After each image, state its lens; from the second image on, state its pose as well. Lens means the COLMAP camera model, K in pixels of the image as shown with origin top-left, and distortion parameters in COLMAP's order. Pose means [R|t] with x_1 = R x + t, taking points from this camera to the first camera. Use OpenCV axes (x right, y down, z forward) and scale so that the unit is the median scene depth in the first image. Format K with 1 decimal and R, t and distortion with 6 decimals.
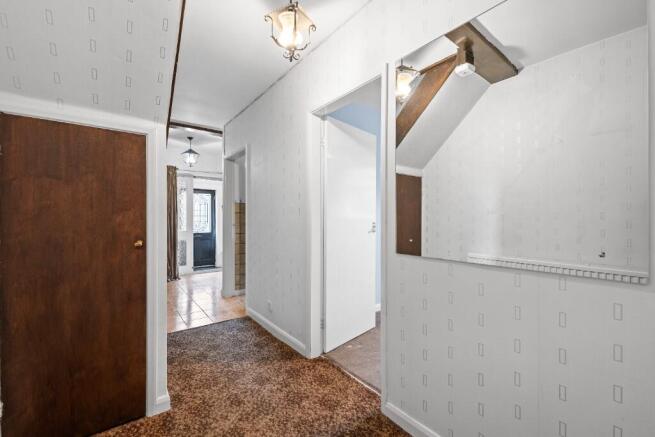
lens RADIAL K [[273.8, 0, 327.3], [0, 273.8, 217.5], [0, 0, 1]] dist [-0.010523, -0.000070]
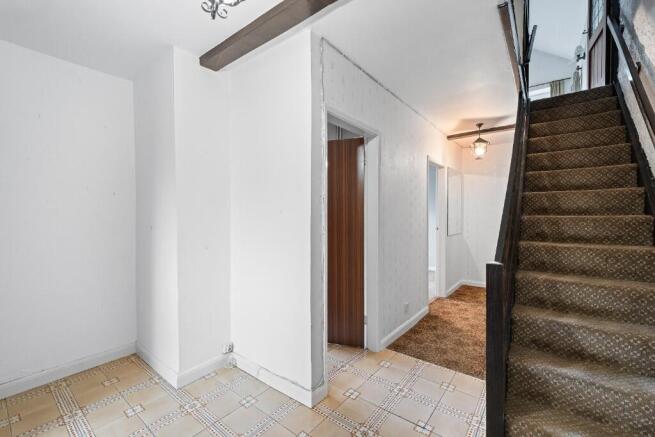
lens RADIAL K [[273.8, 0, 328.3], [0, 273.8, 218.6], [0, 0, 1]] dist [-0.010523, -0.000070]
pose [[-0.230738, -0.011697, 0.972946, -1.311033], [0.003793, 0.999909, 0.012920, -0.046138], [-0.973008, 0.006672, -0.230673, 1.710682]]
